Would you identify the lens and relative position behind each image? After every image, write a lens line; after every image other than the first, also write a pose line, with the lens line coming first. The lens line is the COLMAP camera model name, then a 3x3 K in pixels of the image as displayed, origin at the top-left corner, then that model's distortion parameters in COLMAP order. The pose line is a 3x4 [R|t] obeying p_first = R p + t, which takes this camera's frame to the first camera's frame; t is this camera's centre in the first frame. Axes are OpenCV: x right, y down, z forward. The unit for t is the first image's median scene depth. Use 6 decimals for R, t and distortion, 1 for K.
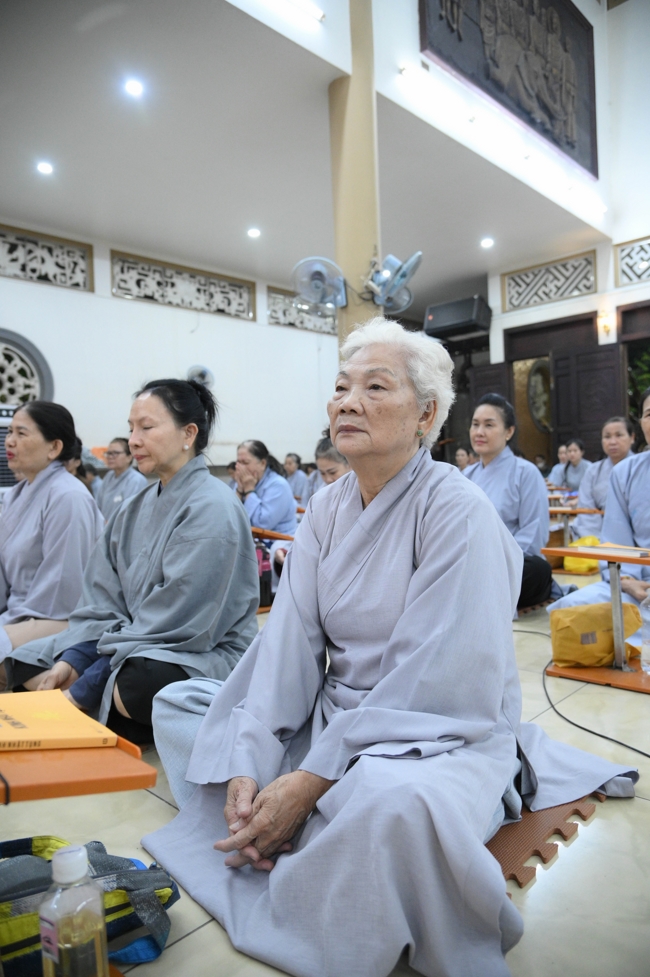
lens RADIAL K [[665.4, 0, 325.0], [0, 665.4, 488.5], [0, 0, 1]] dist [-0.030444, 0.000251]
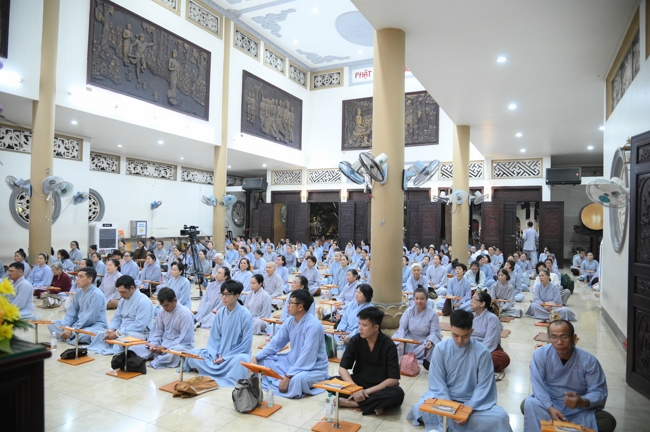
lens RADIAL K [[442.7, 0, 325.0], [0, 442.7, 216.0], [0, 0, 1]] dist [-0.030444, 0.000251]
pose [[0.949891, 0.059909, 0.306787, -0.087408], [-0.047264, 0.997705, -0.048491, -0.071265], [-0.308988, 0.031561, 0.950542, -0.952091]]
